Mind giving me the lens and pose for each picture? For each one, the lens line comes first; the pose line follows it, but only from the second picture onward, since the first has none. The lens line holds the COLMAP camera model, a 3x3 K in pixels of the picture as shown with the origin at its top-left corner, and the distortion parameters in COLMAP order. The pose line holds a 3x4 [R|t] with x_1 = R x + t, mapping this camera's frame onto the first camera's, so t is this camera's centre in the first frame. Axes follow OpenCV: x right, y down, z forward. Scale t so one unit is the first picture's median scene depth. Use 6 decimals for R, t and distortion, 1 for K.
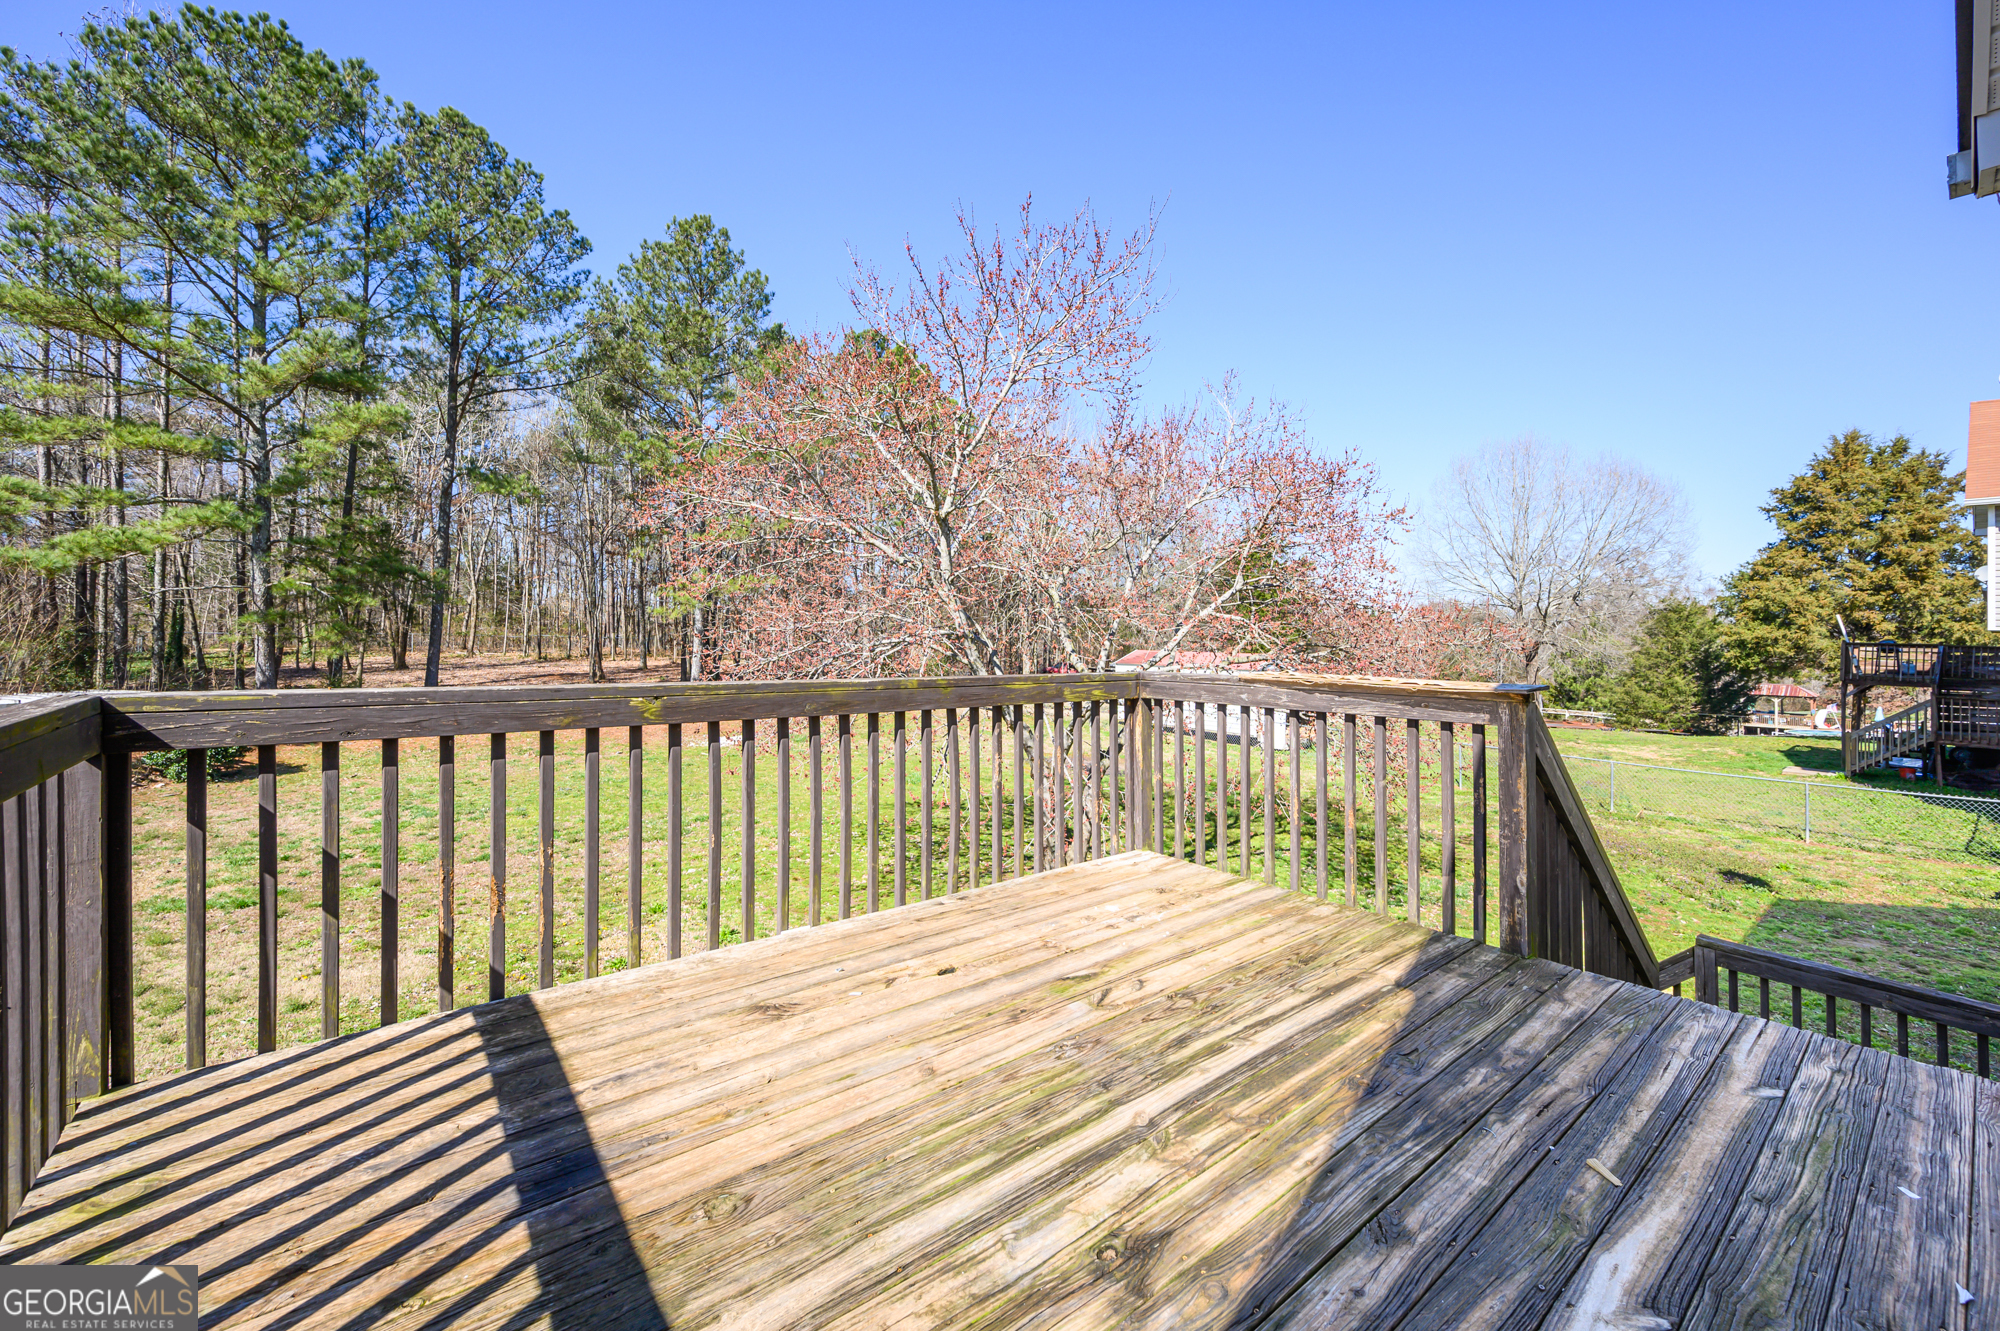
lens RADIAL K [[812.9, 0, 1000.0], [0, 812.9, 665.5], [0, 0, 1]] dist [0.000052, -0.000026]
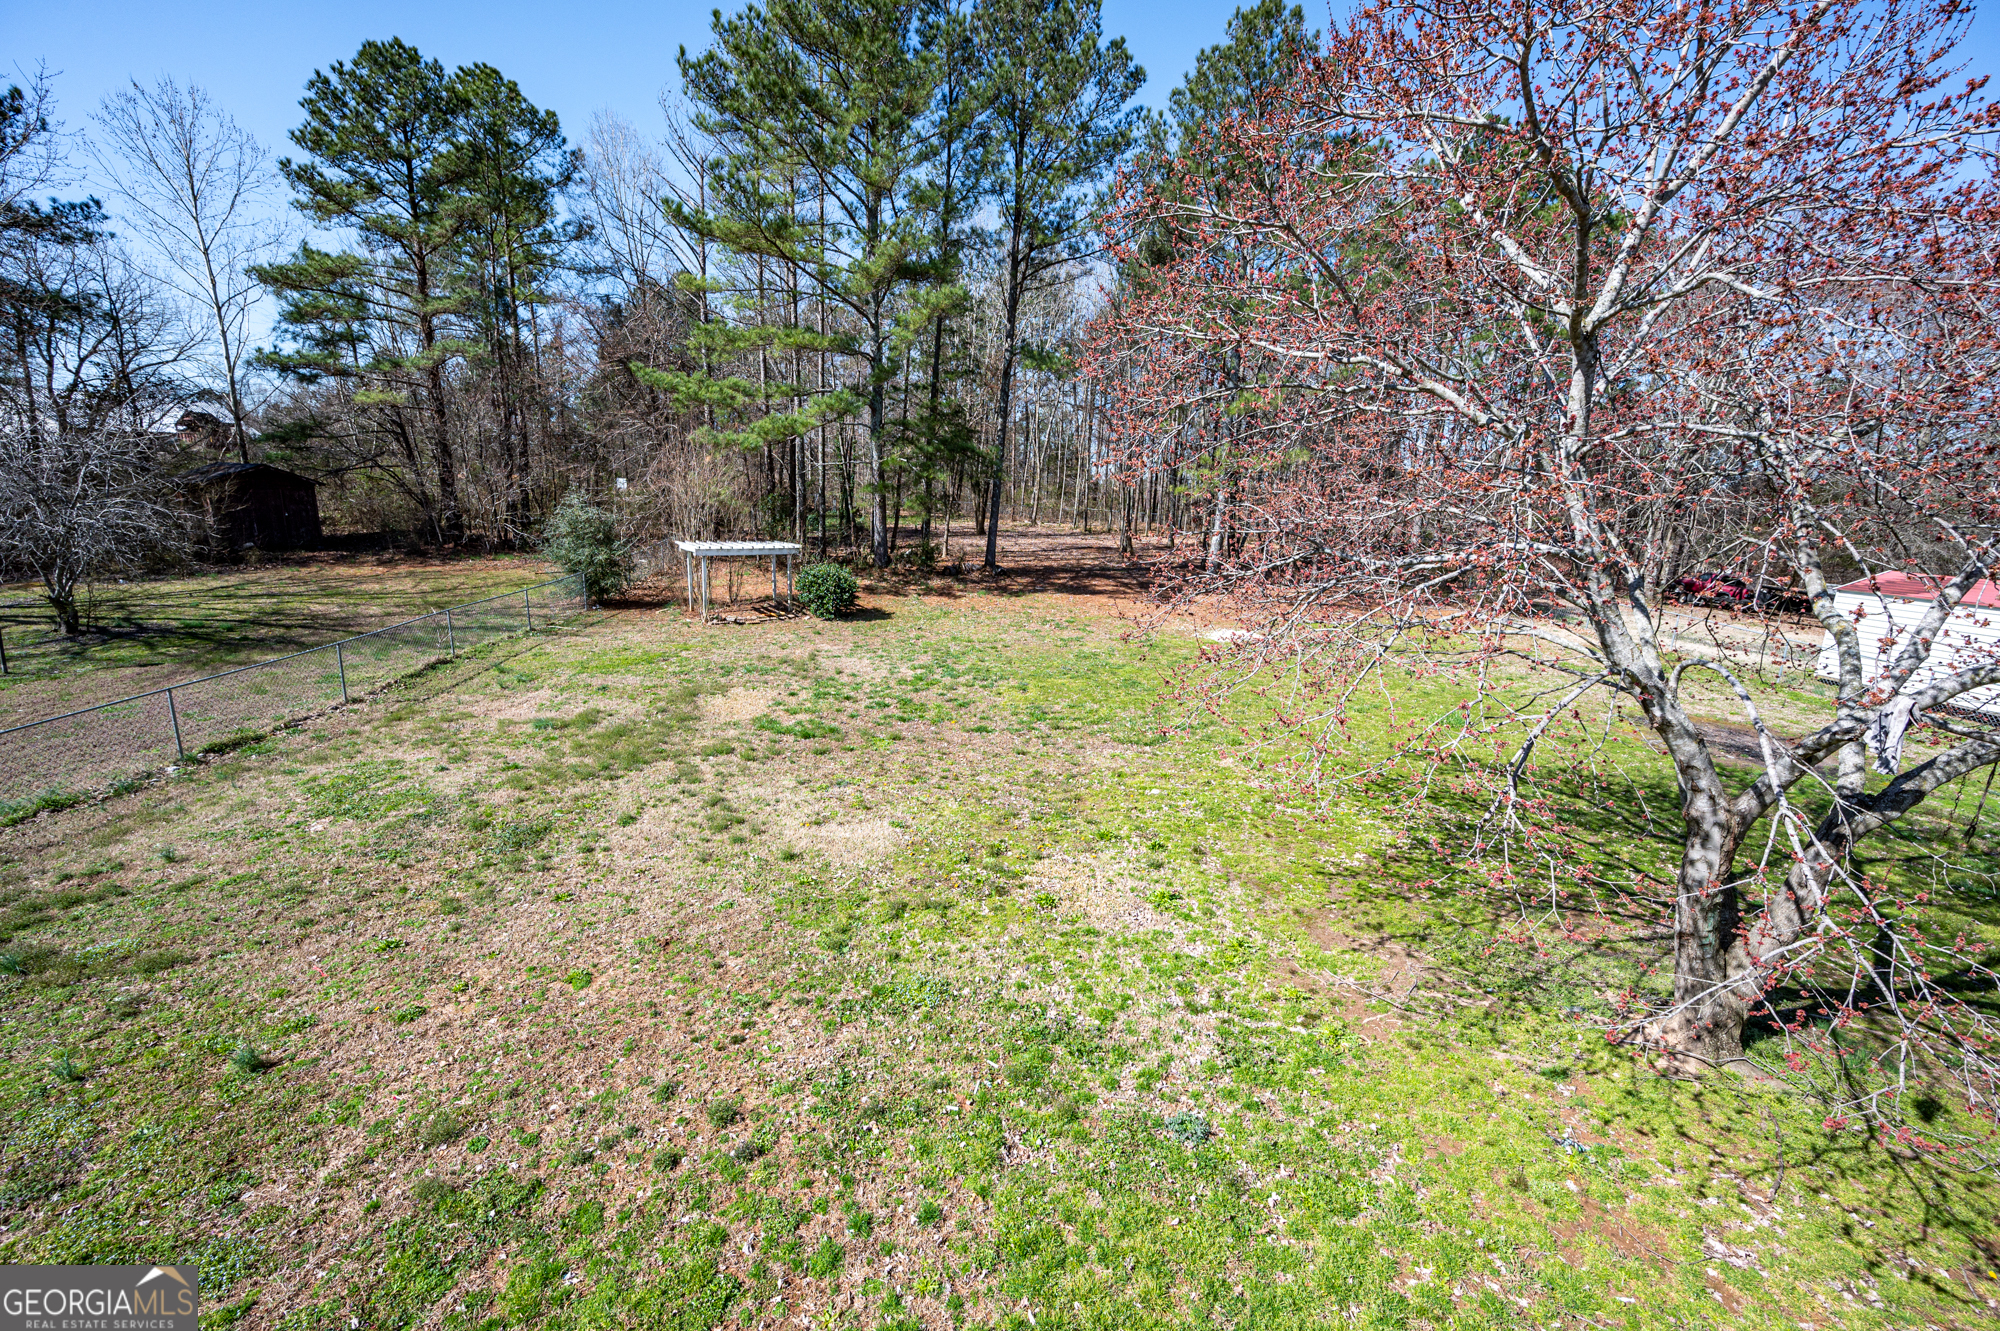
lens RADIAL K [[817.8, 0, 1000.0], [0, 817.8, 665.5], [0, 0, 1]] dist [0.006757, -0.000145]
pose [[0.804906, 0.146195, -0.575111, -0.012811], [-0.061135, 0.984450, 0.164686, -0.011075], [0.590245, -0.097397, 0.801327, 0.108460]]
